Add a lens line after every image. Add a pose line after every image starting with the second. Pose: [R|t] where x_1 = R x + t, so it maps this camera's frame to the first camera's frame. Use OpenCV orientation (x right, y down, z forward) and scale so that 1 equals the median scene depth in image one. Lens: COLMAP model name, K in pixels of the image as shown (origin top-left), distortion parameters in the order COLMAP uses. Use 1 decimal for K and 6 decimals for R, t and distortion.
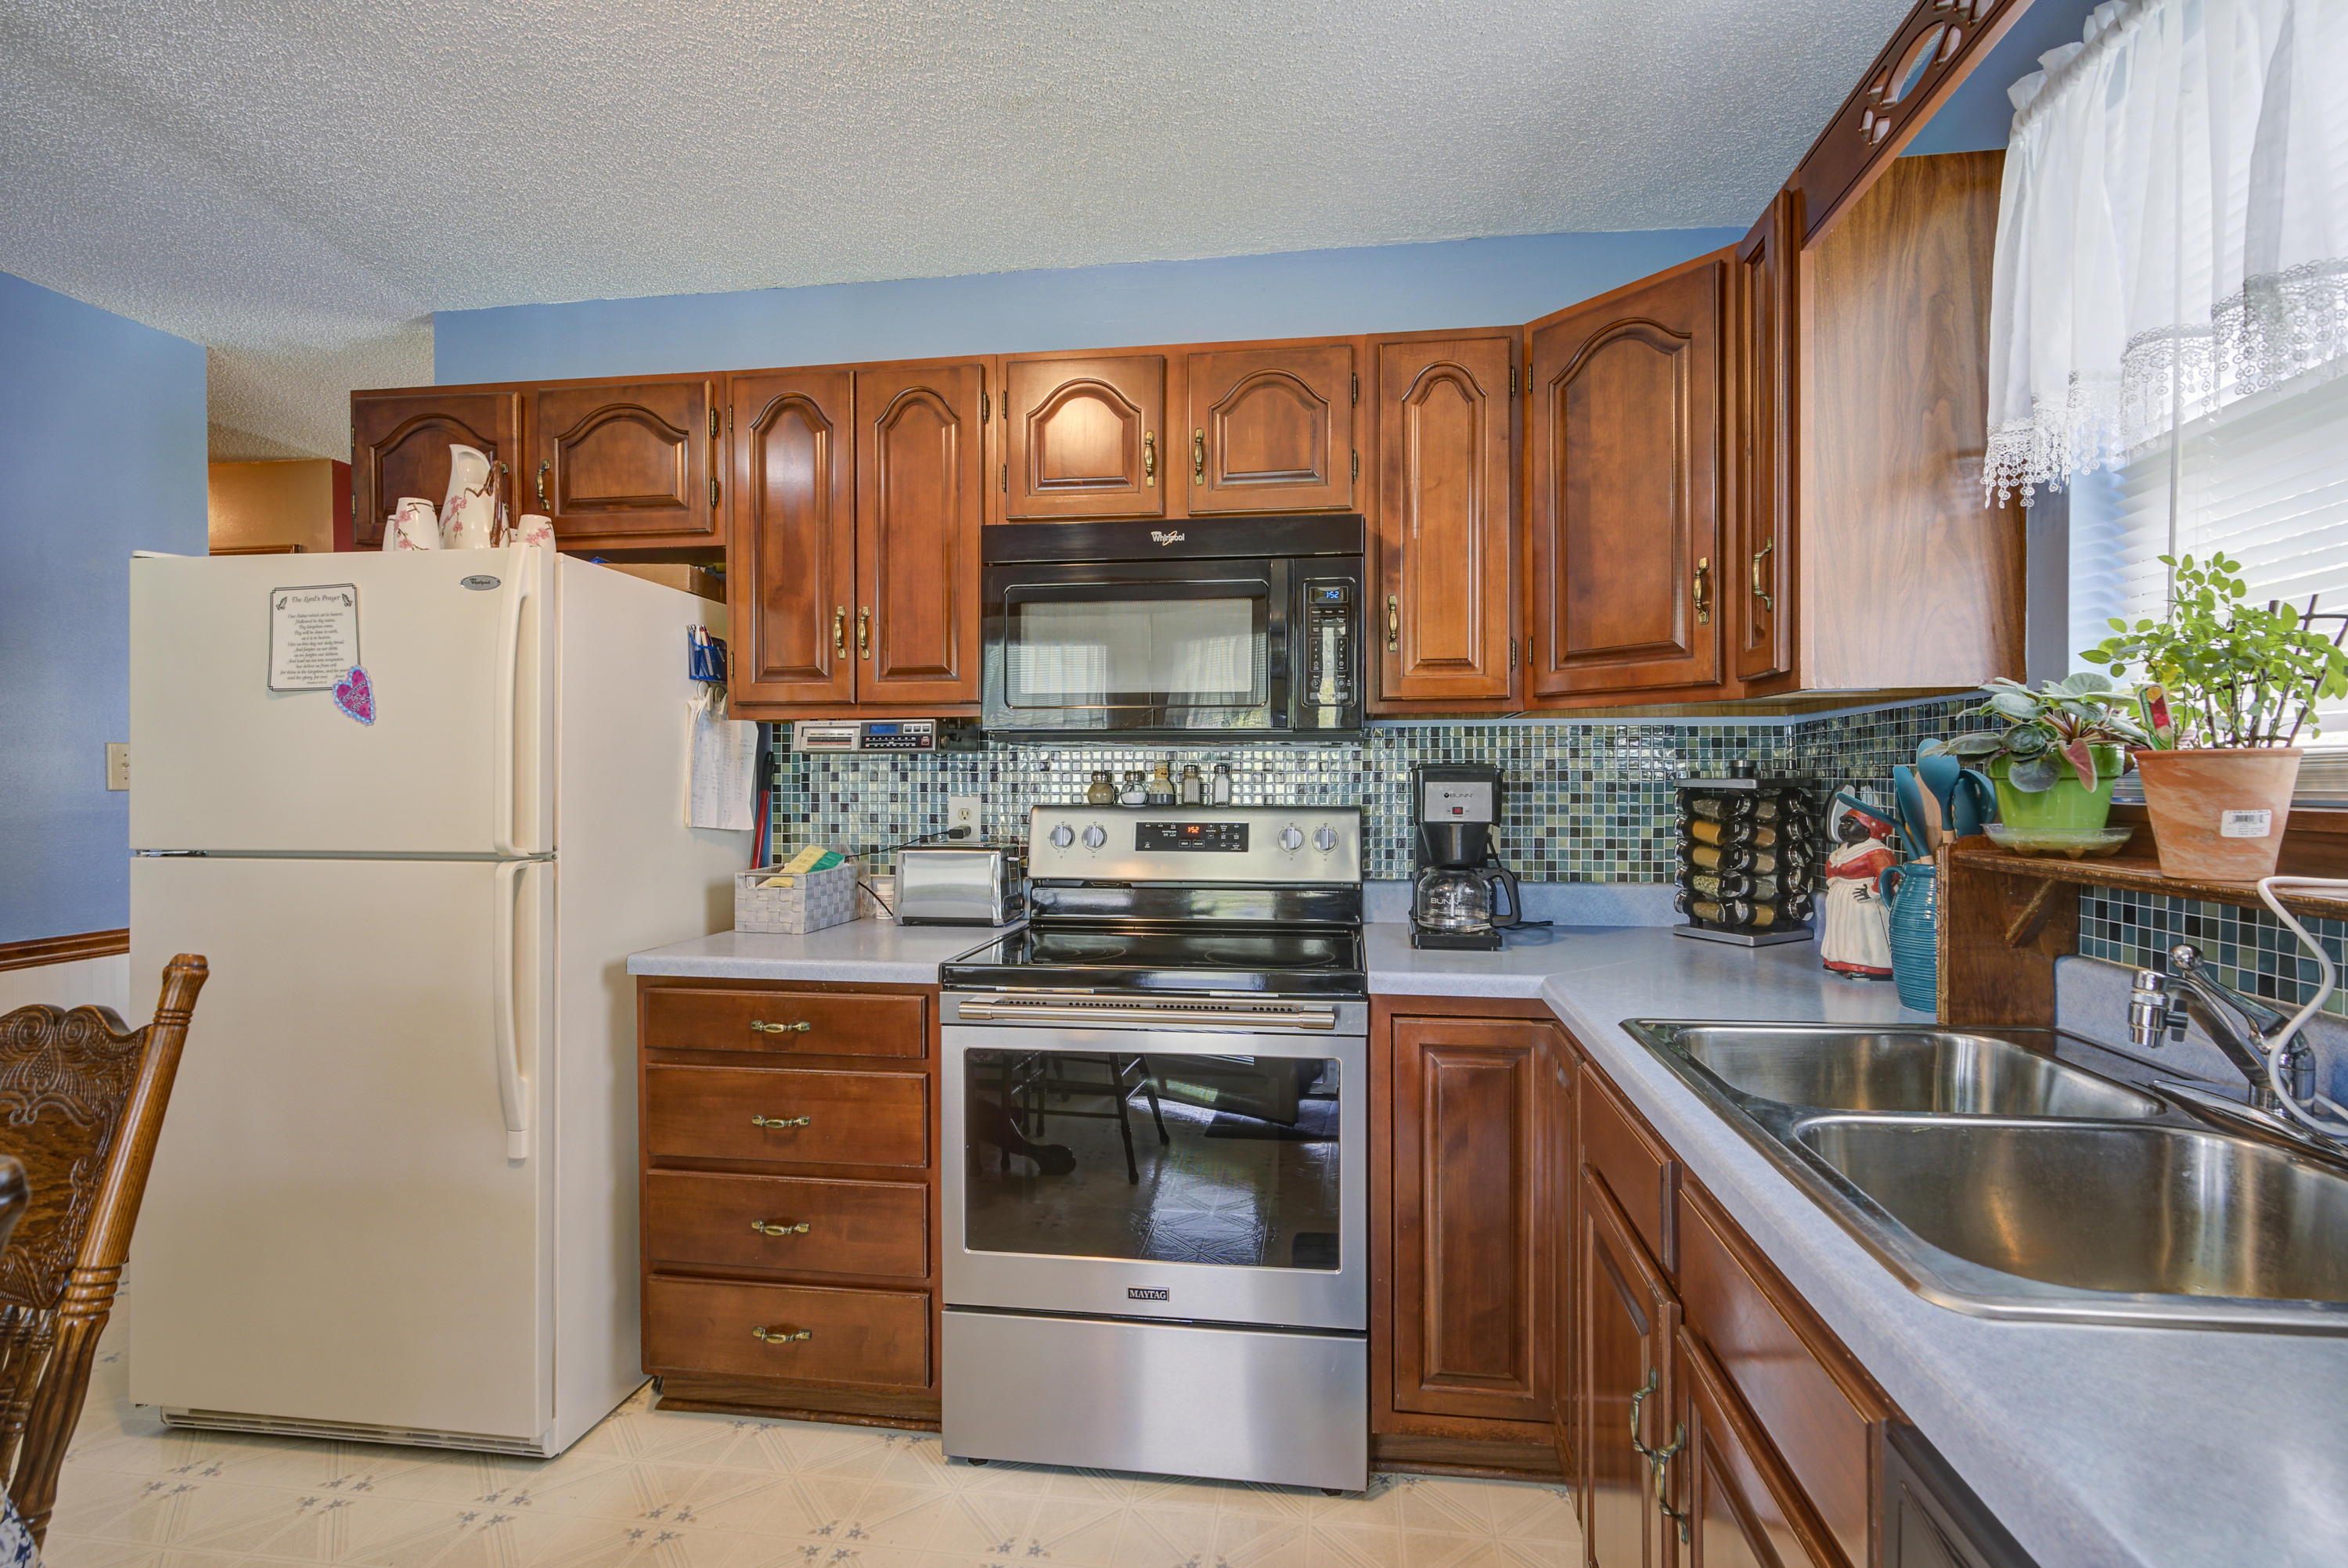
lens RADIAL K [[1105.2, 0, 1178.6], [0, 1105.2, 783.5], [0, 0, 1]] dist [0.007897, 0.001974]
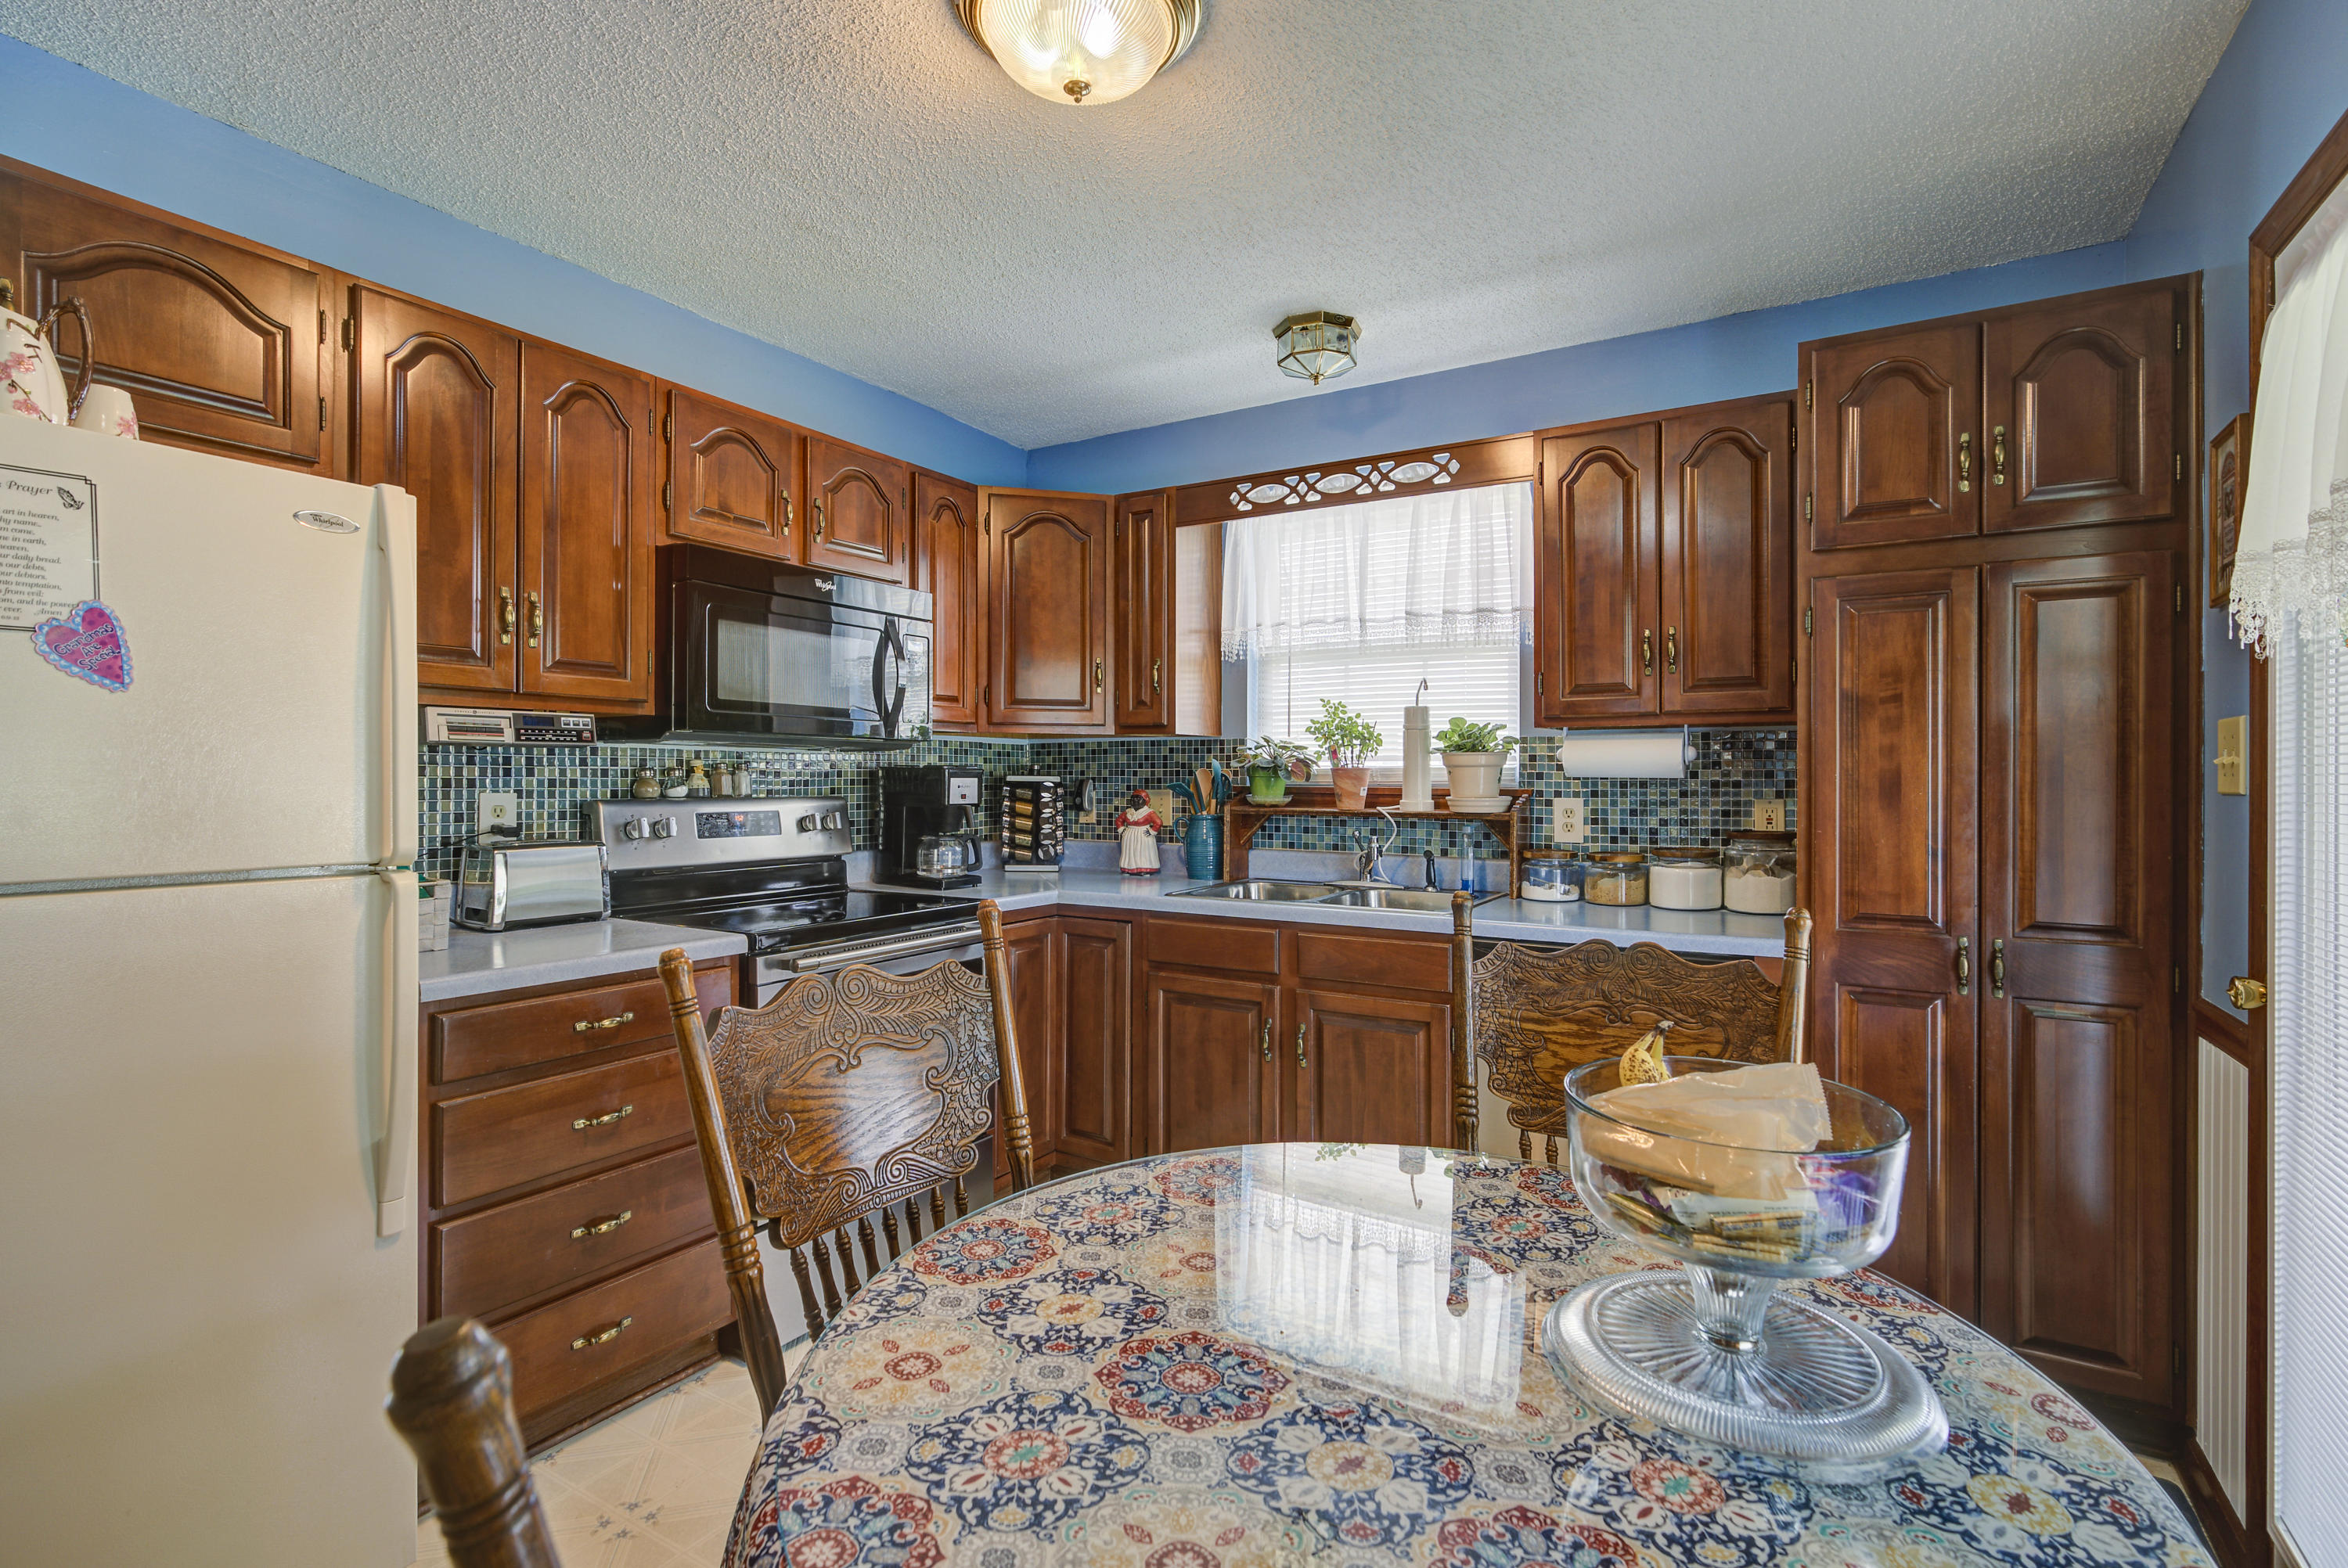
lens RADIAL K [[1105.2, 0, 1178.9], [0, 1105.2, 777.2], [0, 0, 1]] dist [0.007897, 0.001974]
pose [[0.392679, 0.001896, 0.919674, -0.984969], [0.000491, 0.999997, -0.002272, 0.001731], [-0.919676, 0.001344, 0.392677, 0.121430]]
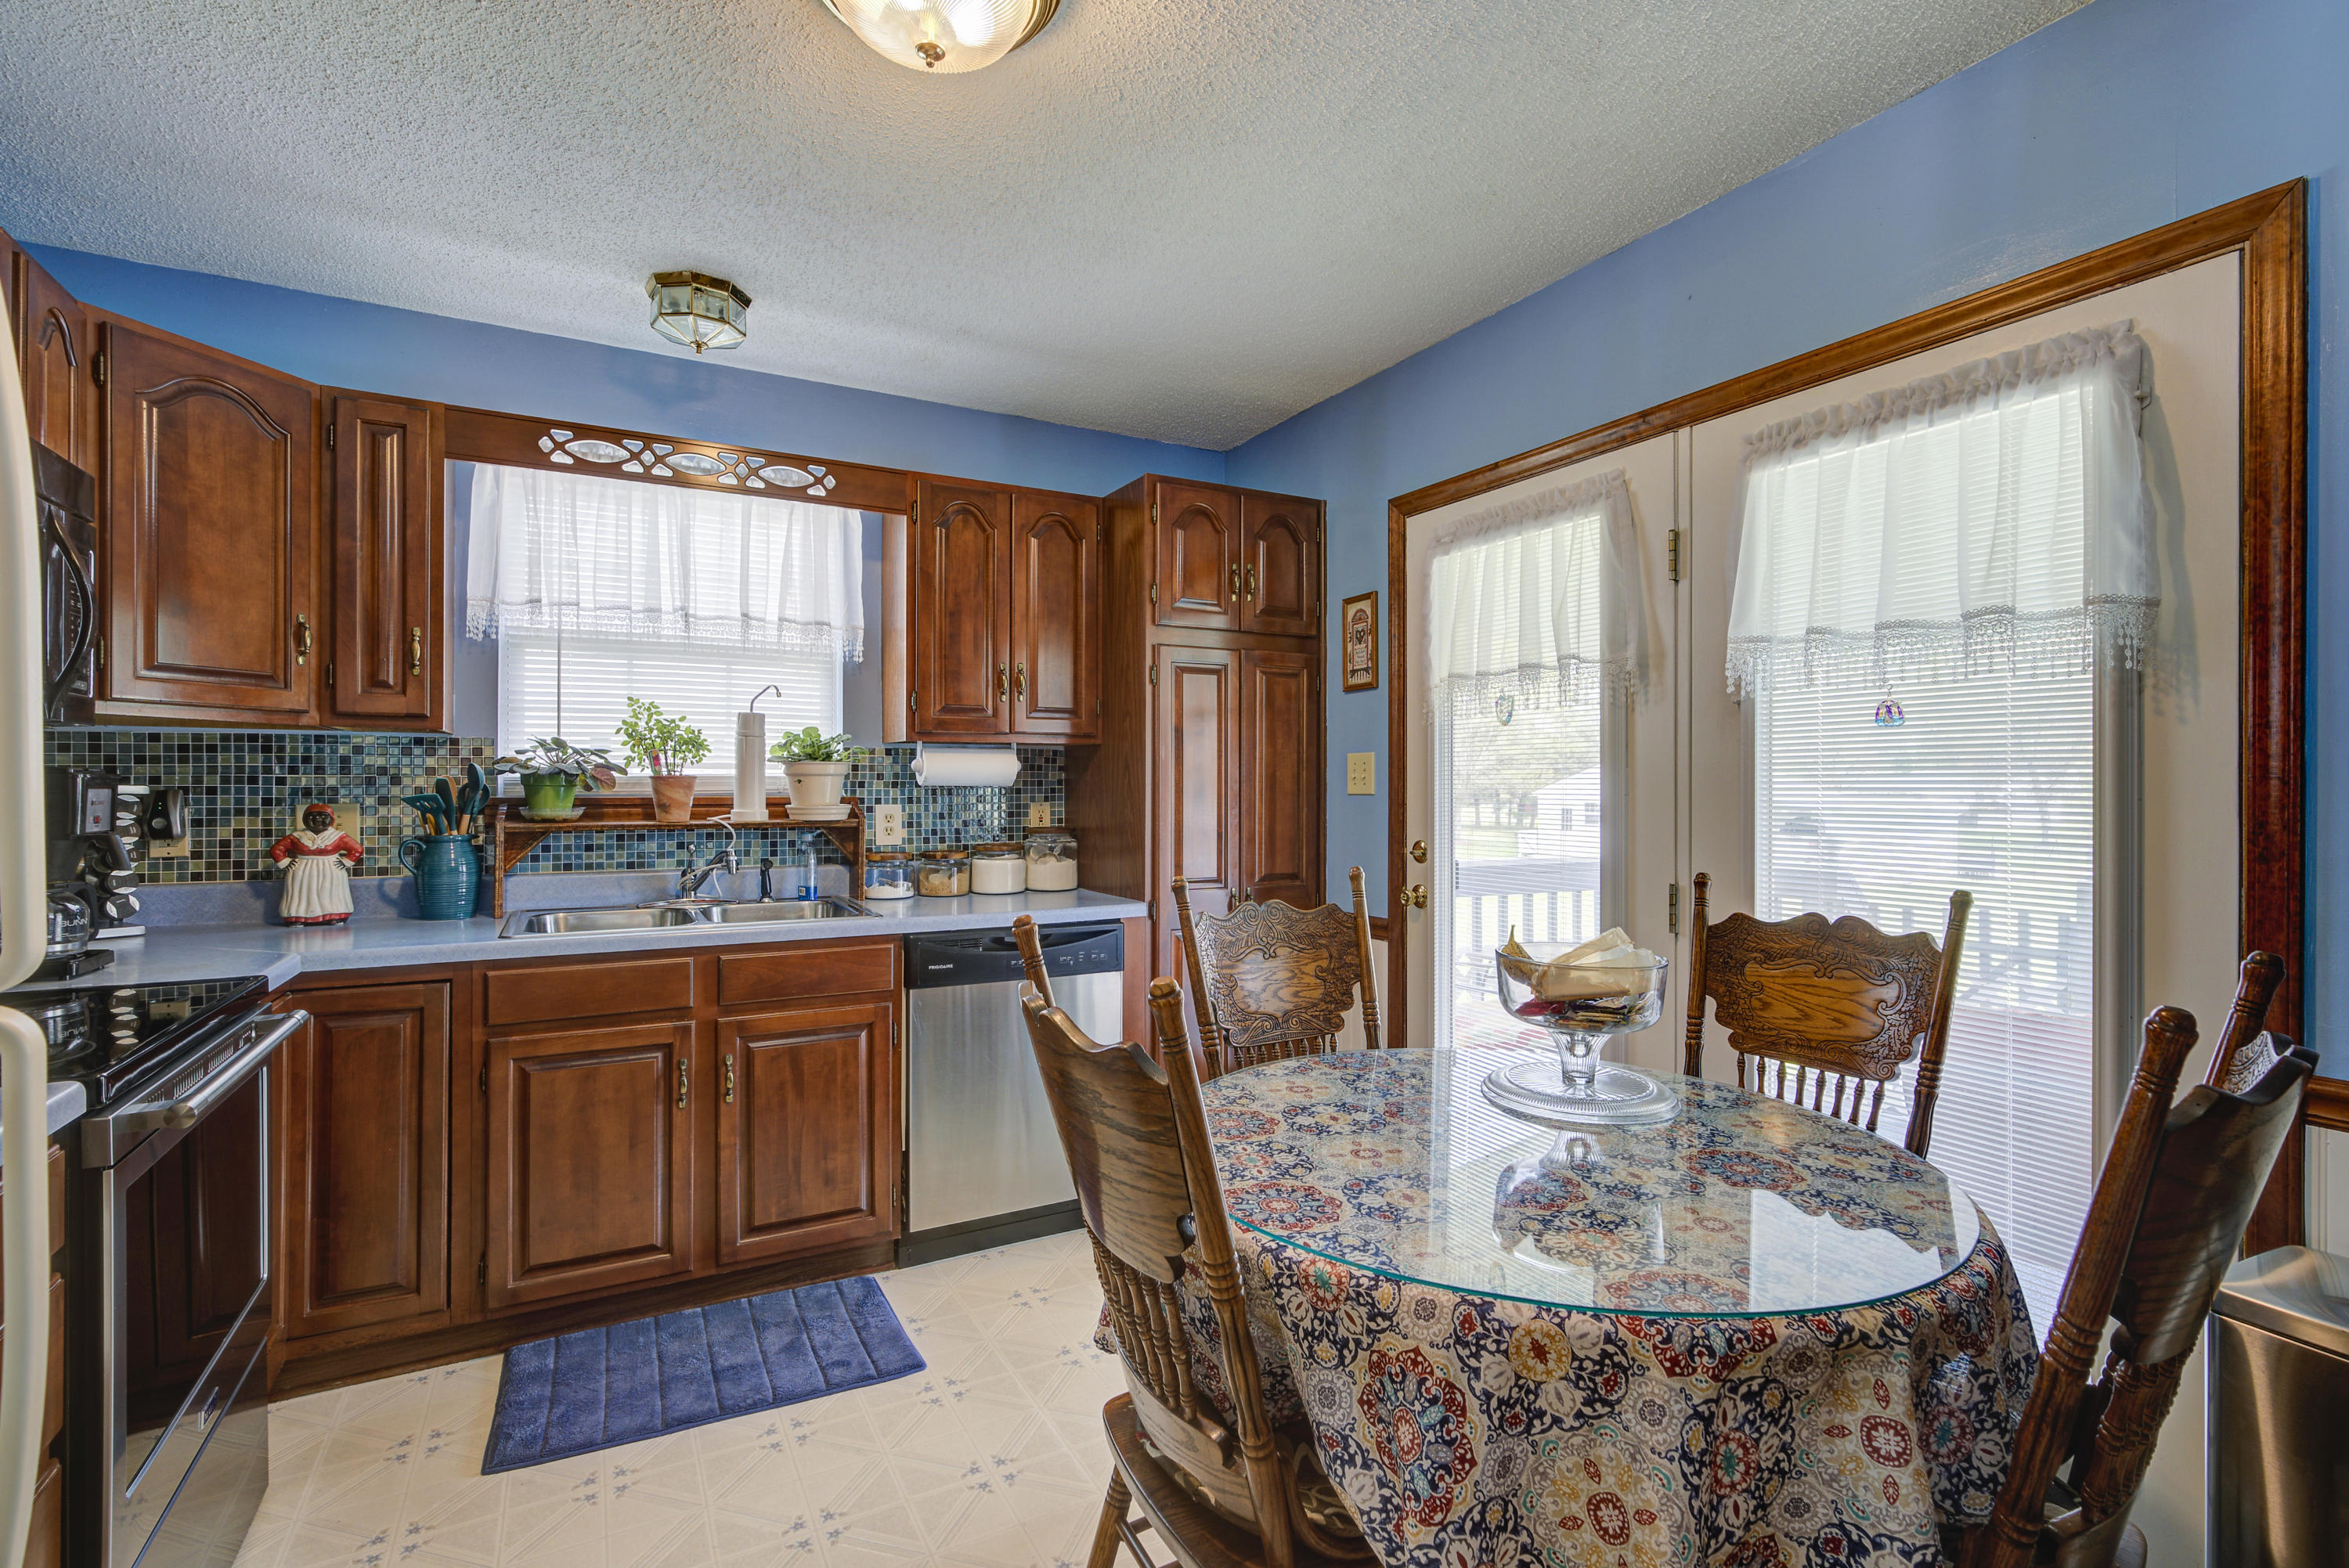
lens RADIAL K [[1105.7, 0, 1181.1], [0, 1105.7, 787.5], [0, 0, 1]] dist [0.007897, 0.001974]
pose [[-0.602314, 0.000906, 0.798259, -0.979143], [0.004153, 0.999989, 0.001998, 0.000087], [-0.798249, 0.004519, -0.602311, 0.802232]]
